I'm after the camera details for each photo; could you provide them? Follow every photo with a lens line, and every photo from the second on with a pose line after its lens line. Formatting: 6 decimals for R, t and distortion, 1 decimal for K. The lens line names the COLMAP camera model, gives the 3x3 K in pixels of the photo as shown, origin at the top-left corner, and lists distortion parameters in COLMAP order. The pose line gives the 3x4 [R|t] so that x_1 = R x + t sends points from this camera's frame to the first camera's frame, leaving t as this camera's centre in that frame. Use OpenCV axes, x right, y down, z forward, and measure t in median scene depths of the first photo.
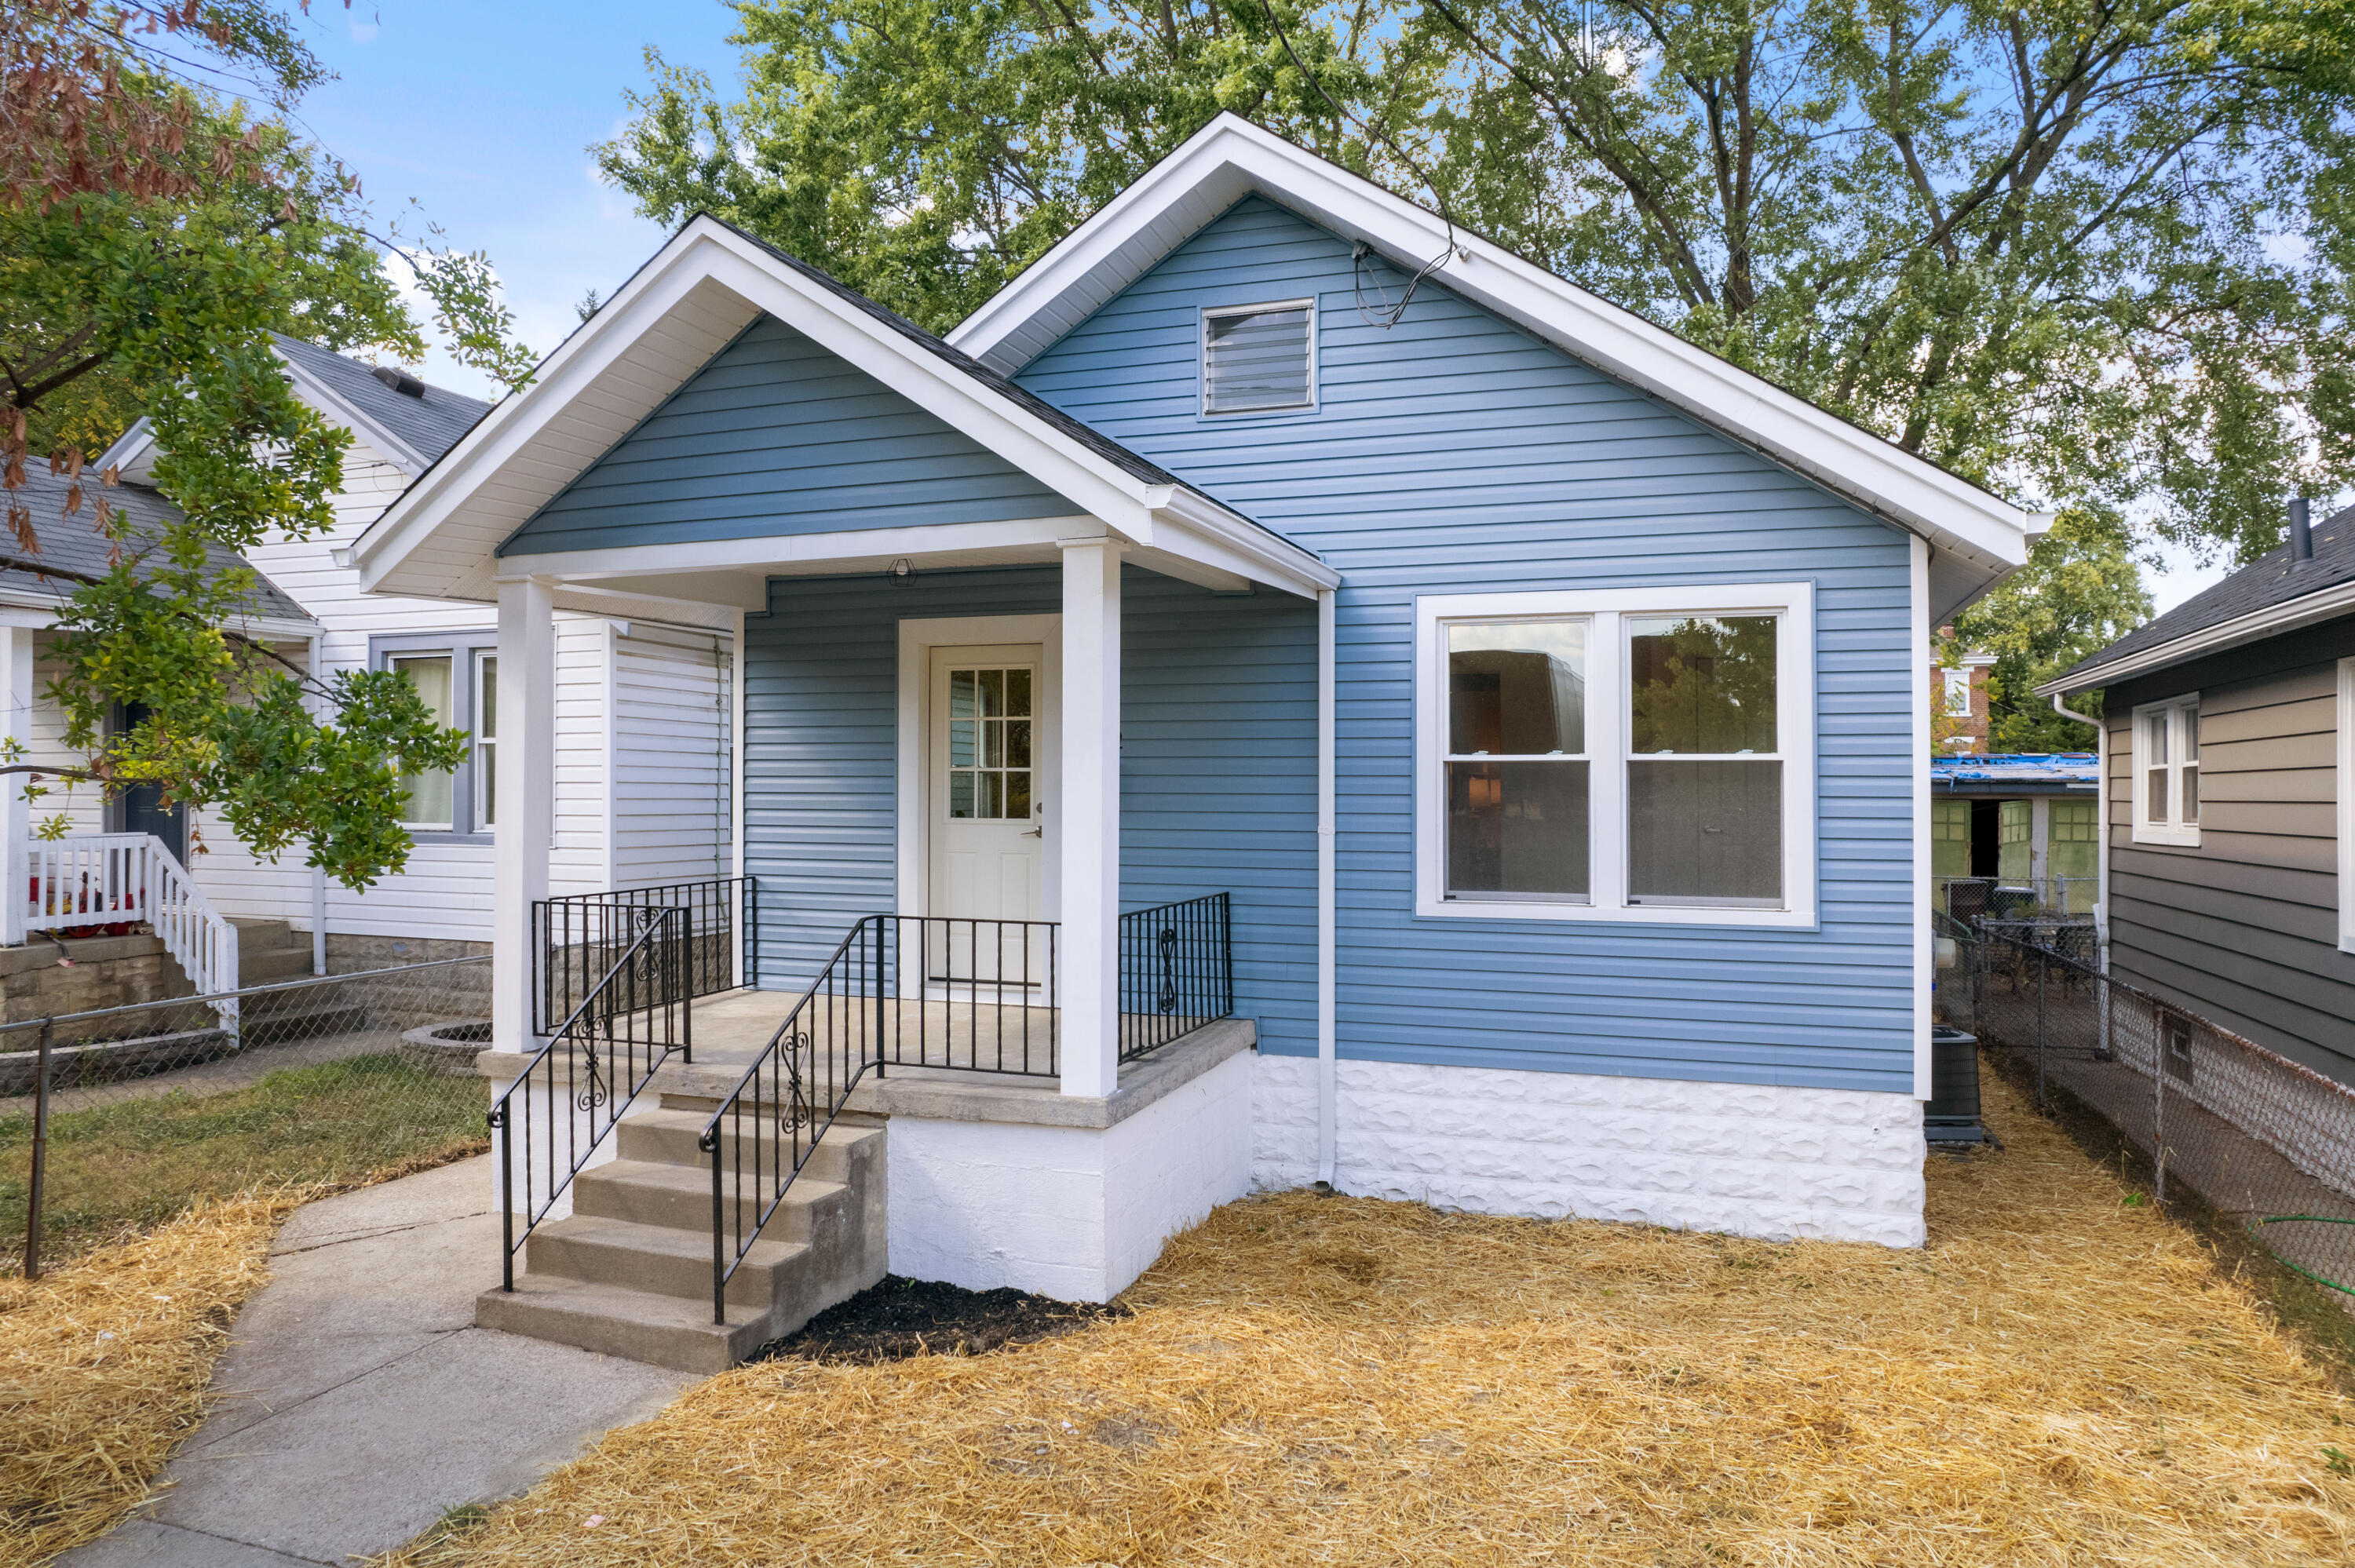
lens RADIAL K [[1518.8, 0, 1292.9], [0, 1518.8, 776.5], [0, 0, 1]] dist [-0.030023, -0.000847]
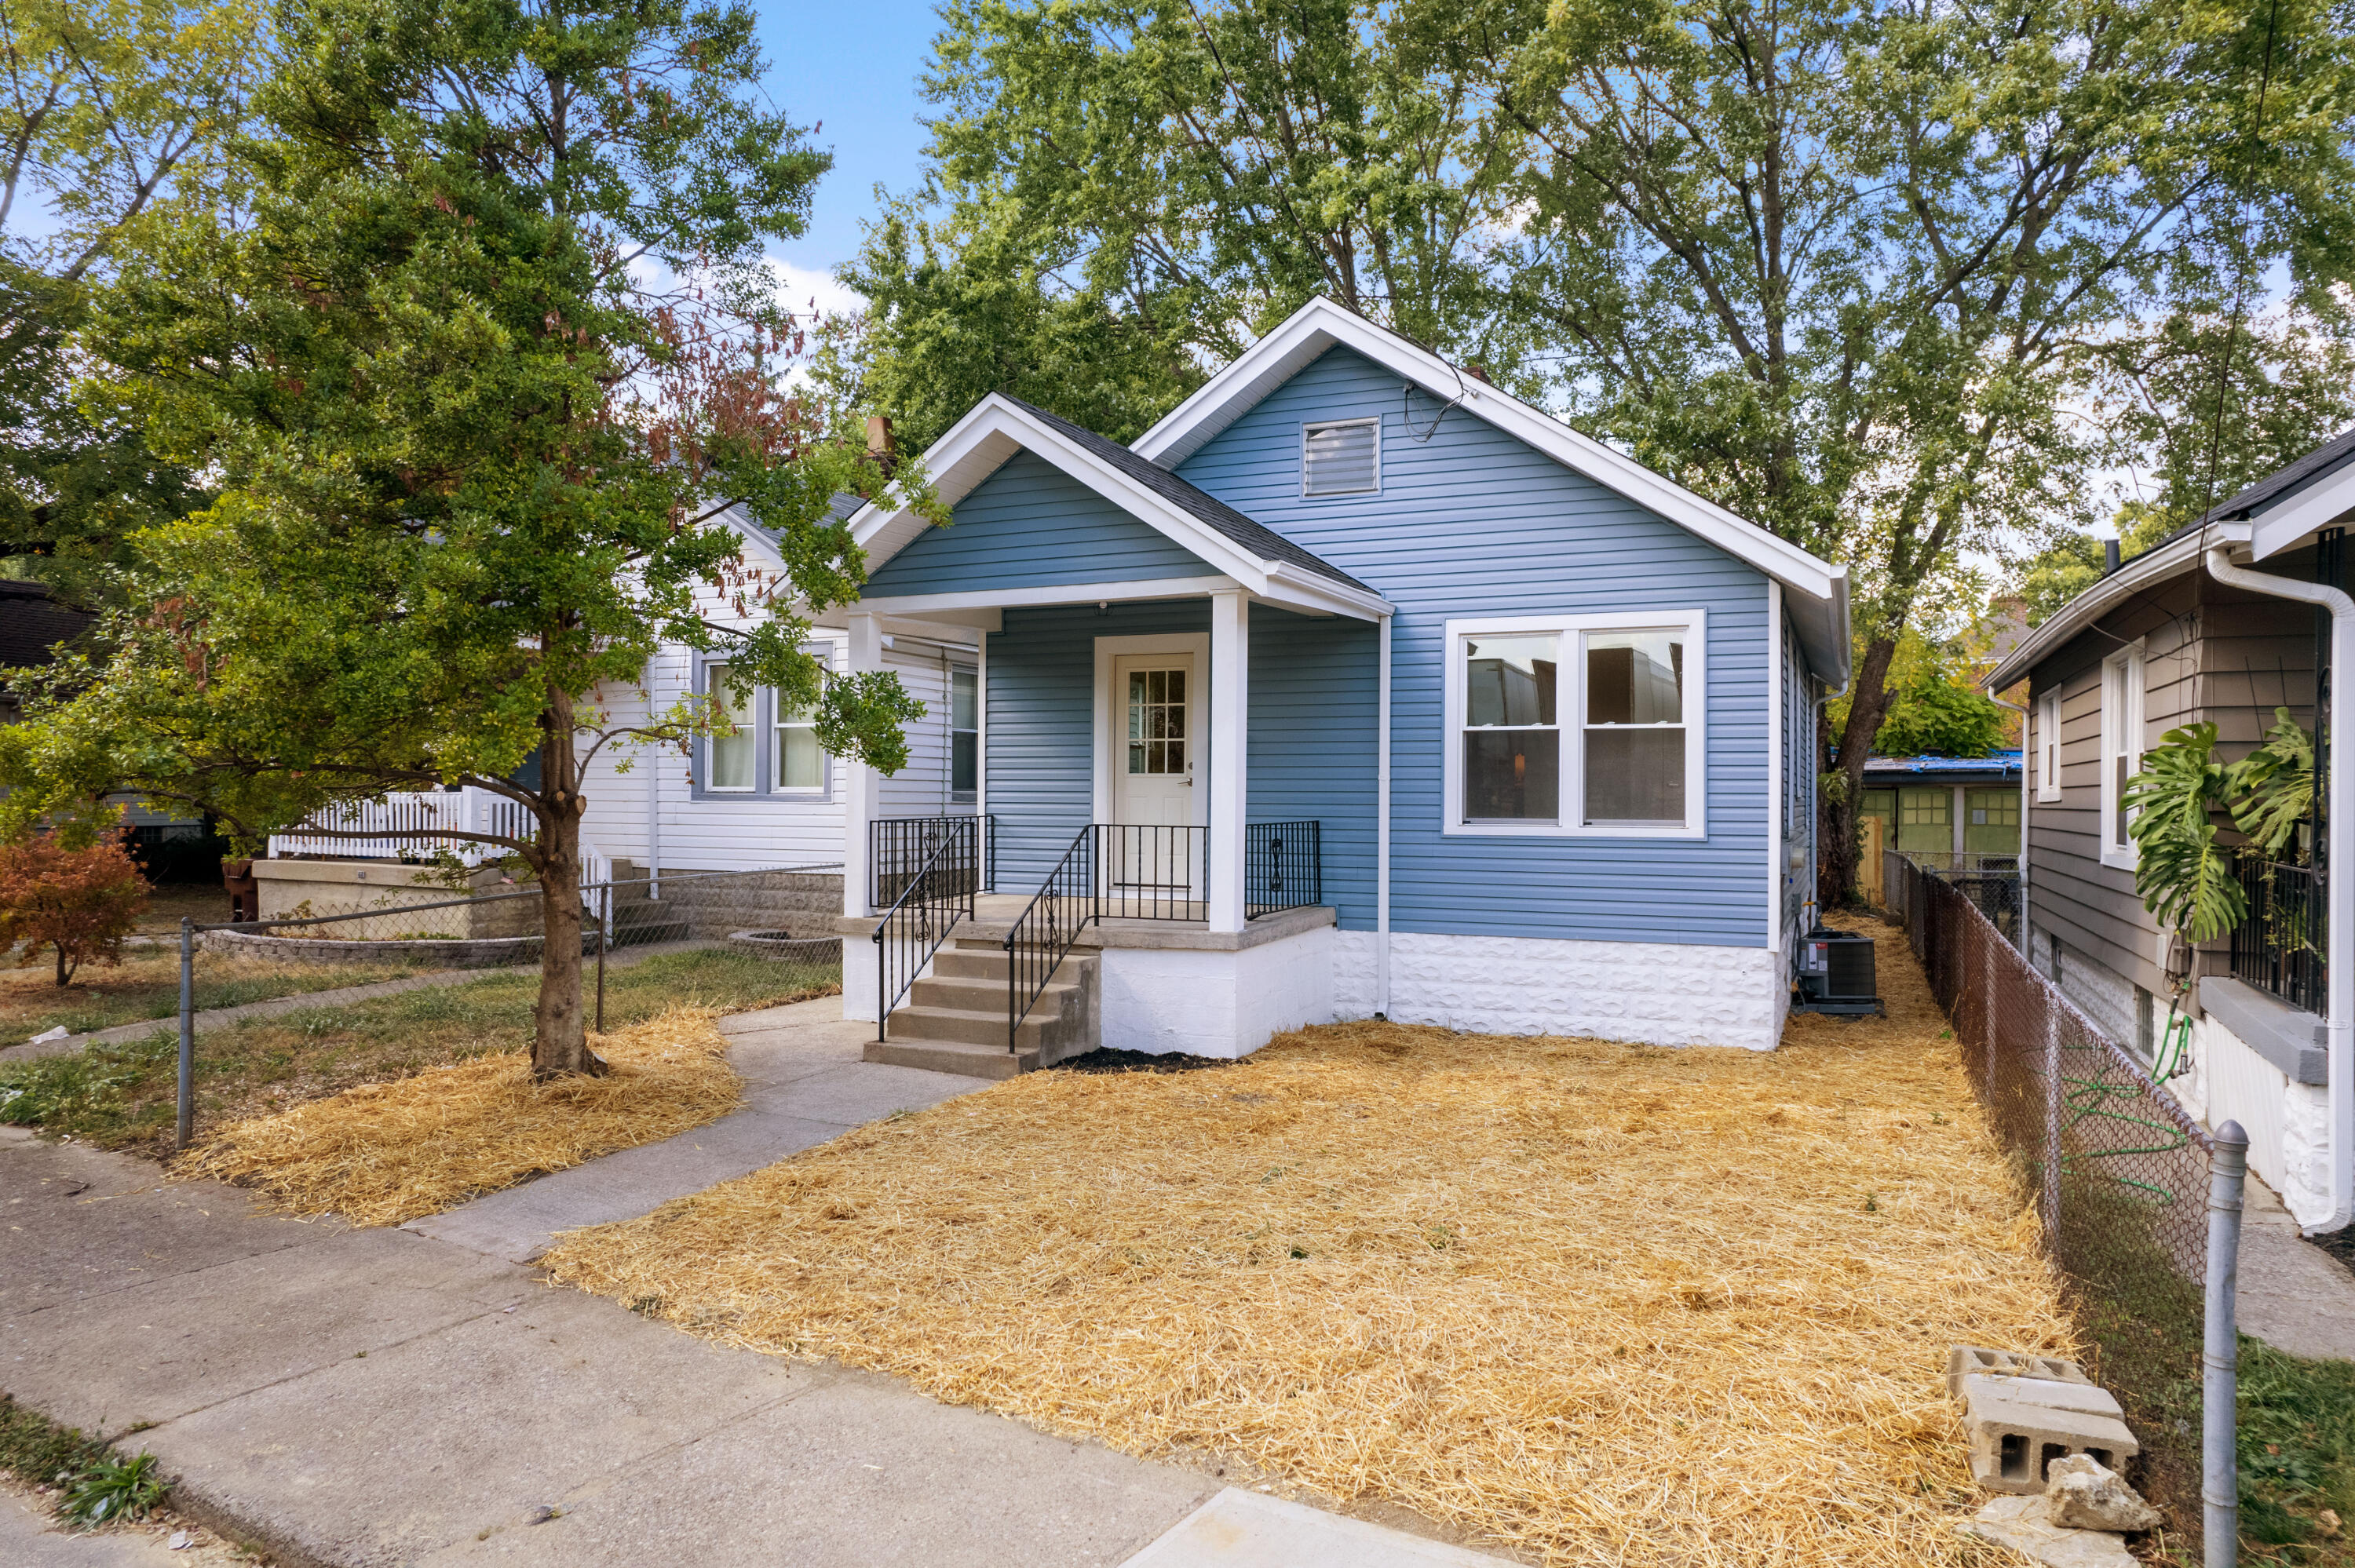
lens RADIAL K [[1493.3, 0, 1186.9], [0, 1493.3, 787.1], [0, 0, 1]] dist [-0.003004, -0.000166]
pose [[0.988855, 0.006291, -0.148746, 0.049864], [-0.005415, 0.999966, 0.006289, 0.037325], [0.148780, -0.005413, 0.988855, -0.485184]]
